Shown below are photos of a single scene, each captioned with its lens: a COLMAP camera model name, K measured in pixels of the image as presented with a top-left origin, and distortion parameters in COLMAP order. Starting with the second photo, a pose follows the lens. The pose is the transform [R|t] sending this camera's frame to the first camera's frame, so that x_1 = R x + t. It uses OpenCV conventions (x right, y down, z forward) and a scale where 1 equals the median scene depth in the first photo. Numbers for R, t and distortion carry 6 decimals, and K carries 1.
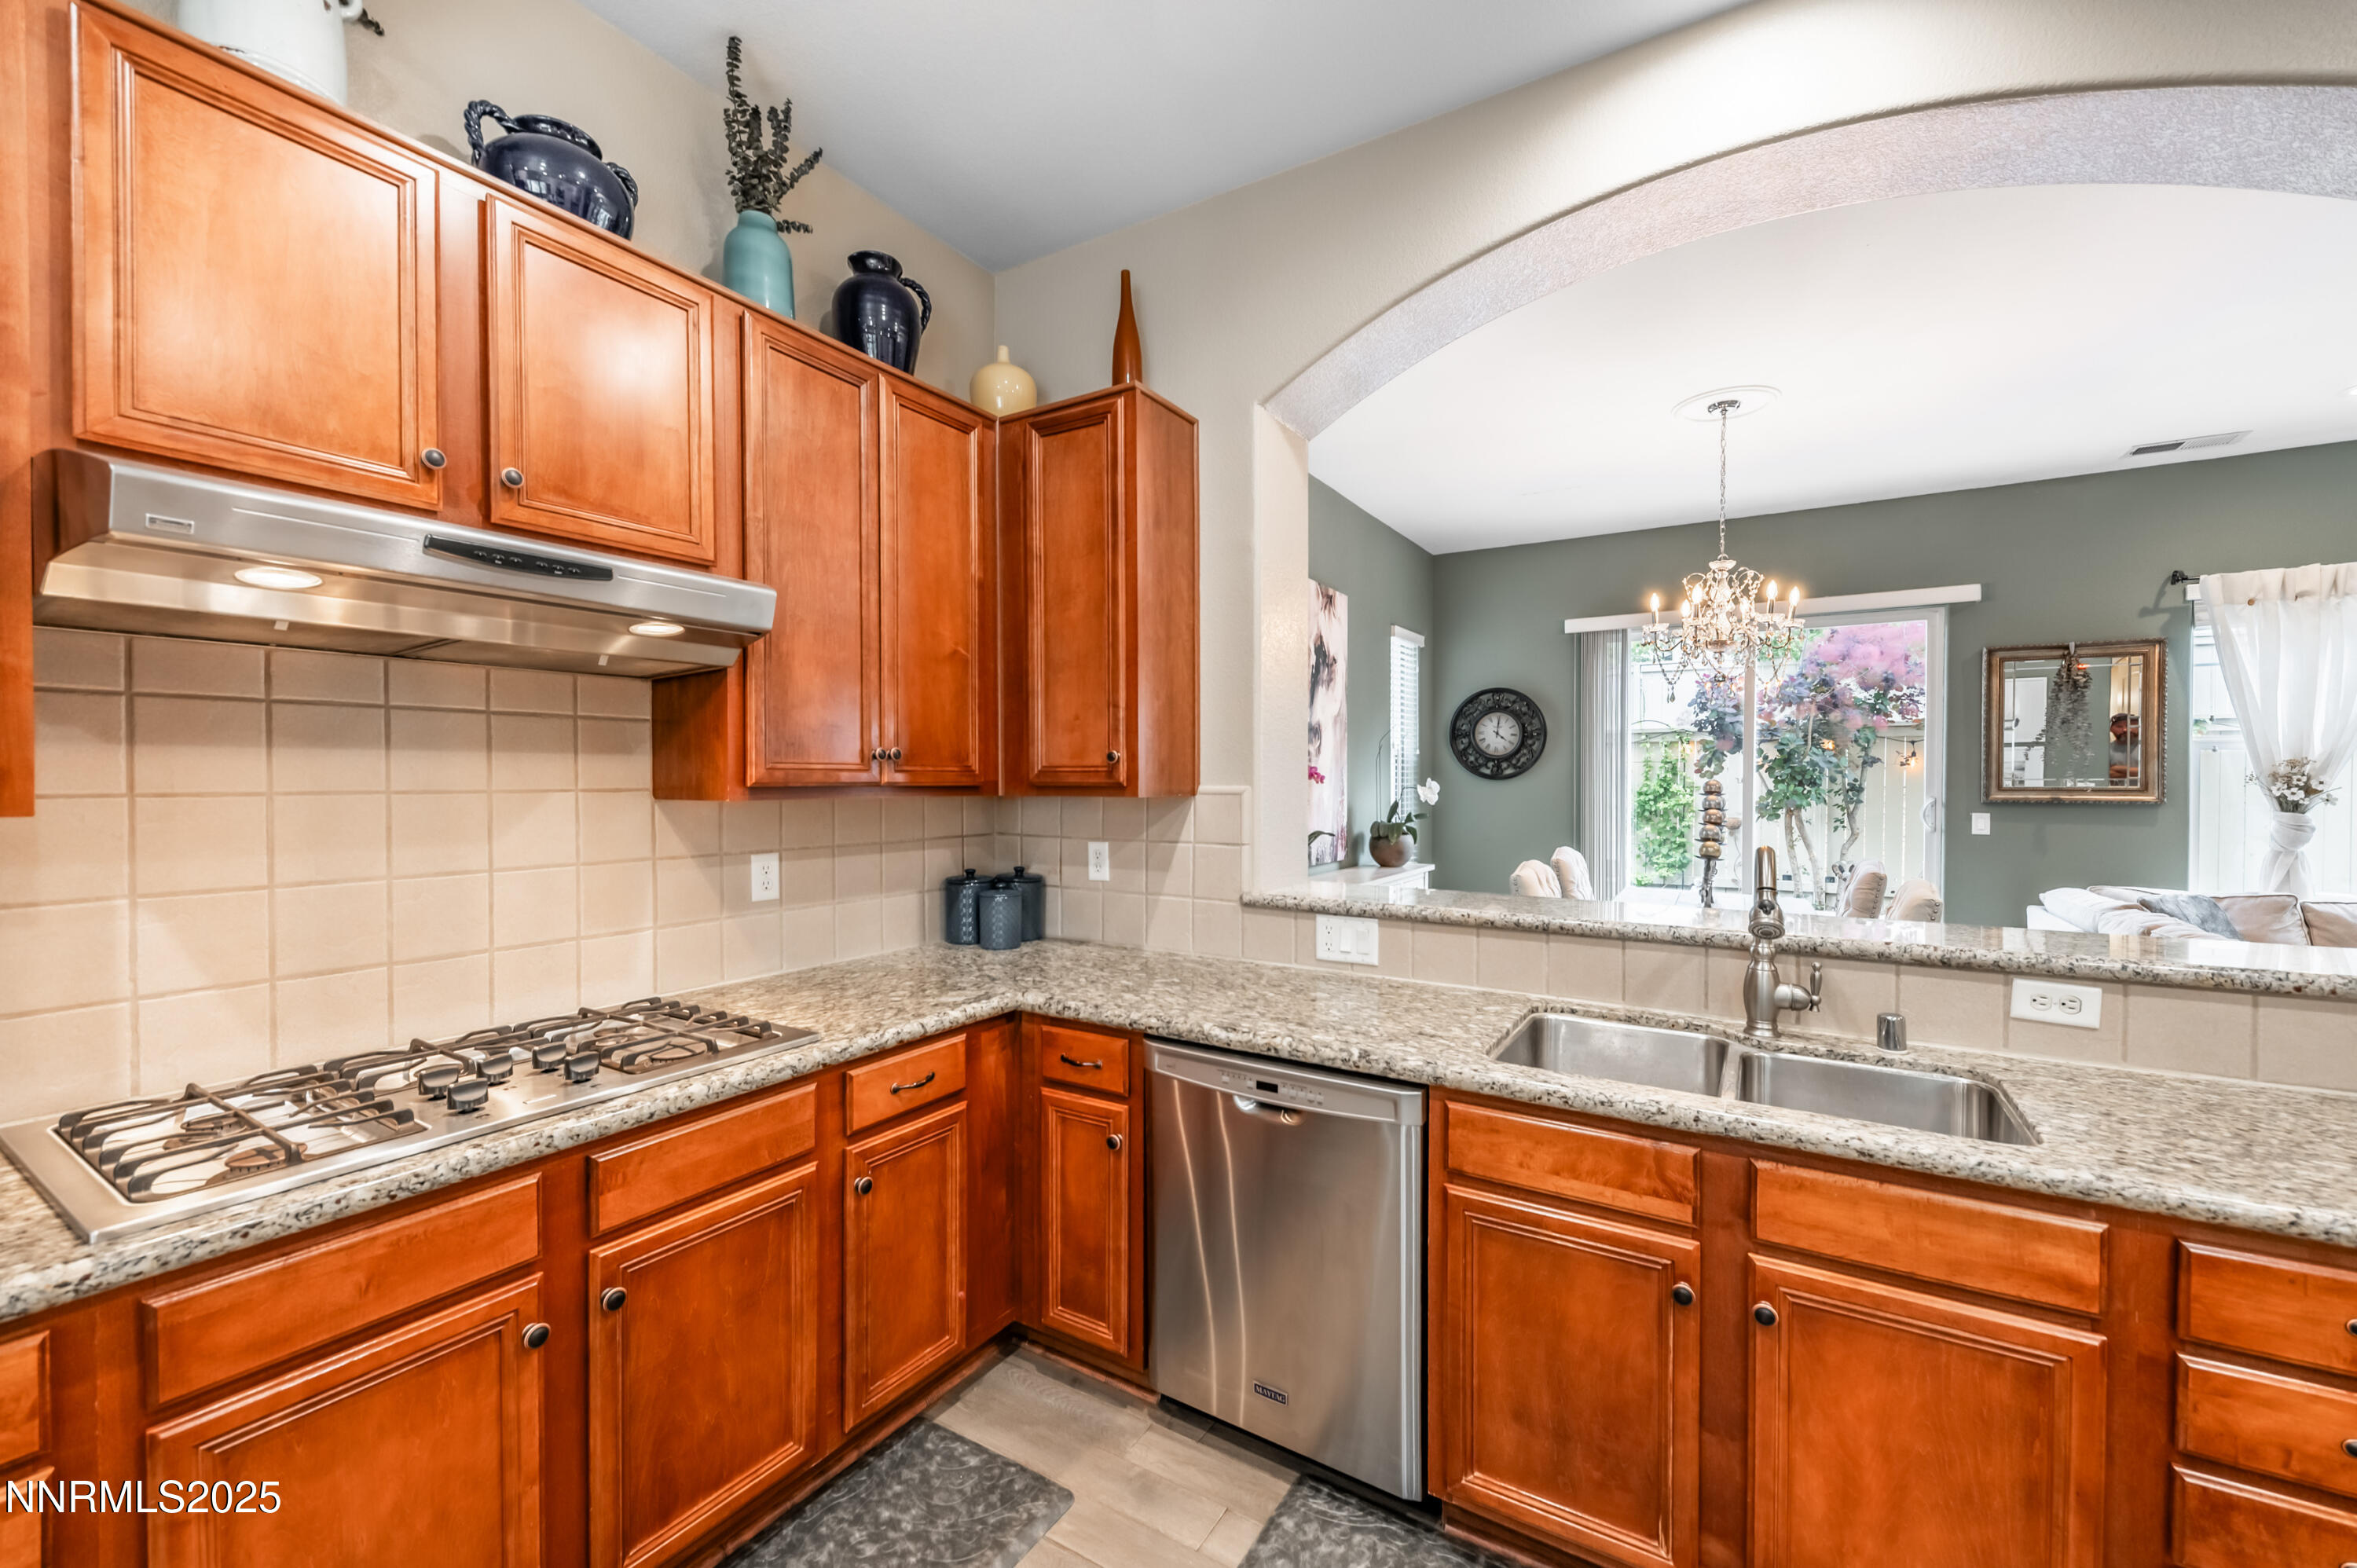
lens RADIAL K [[918.7, 0, 1182.2], [0, 918.7, 785.4], [0, 0, 1]] dist [0.002730, 0.000026]
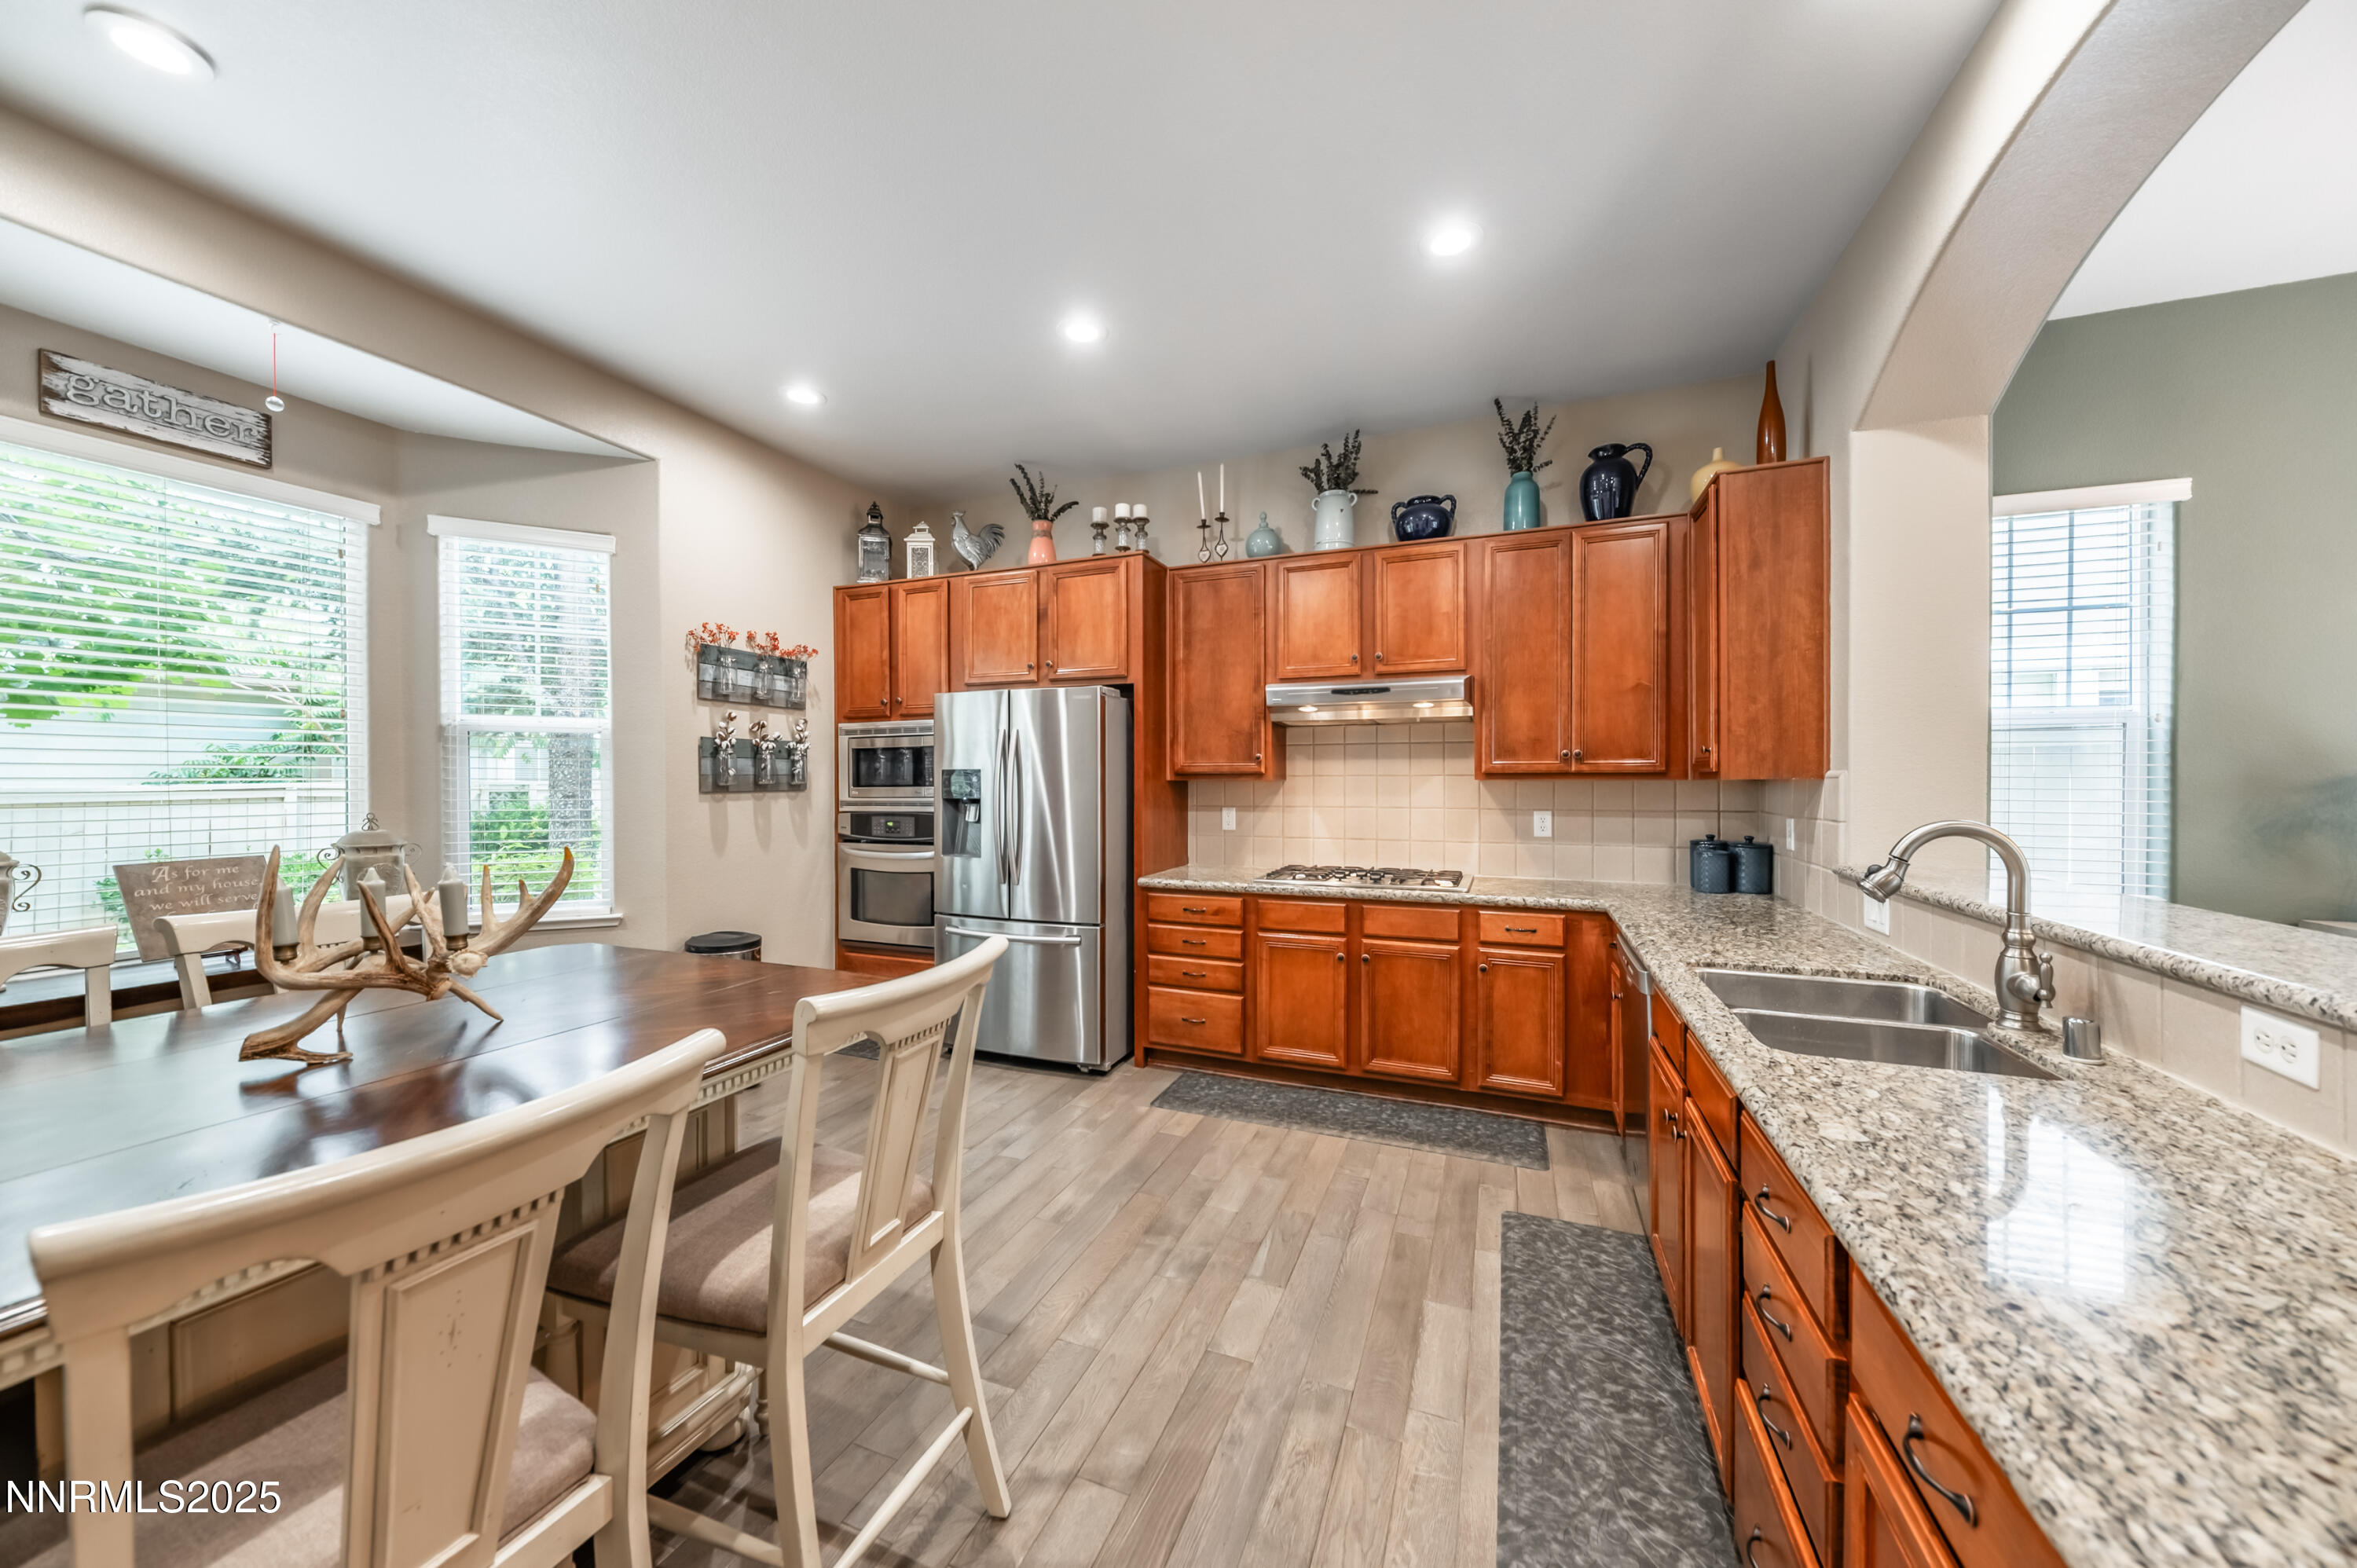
lens RADIAL K [[809.9, 0, 1177.7], [0, 809.9, 784.0], [0, 0, 1]] dist [0.000549, 0.000042]
pose [[0.169611, 0.002754, -0.985507, 1.155874], [-0.008817, 0.999960, 0.001277, 0.029635], [0.985472, 0.008473, 0.169629, 0.026940]]
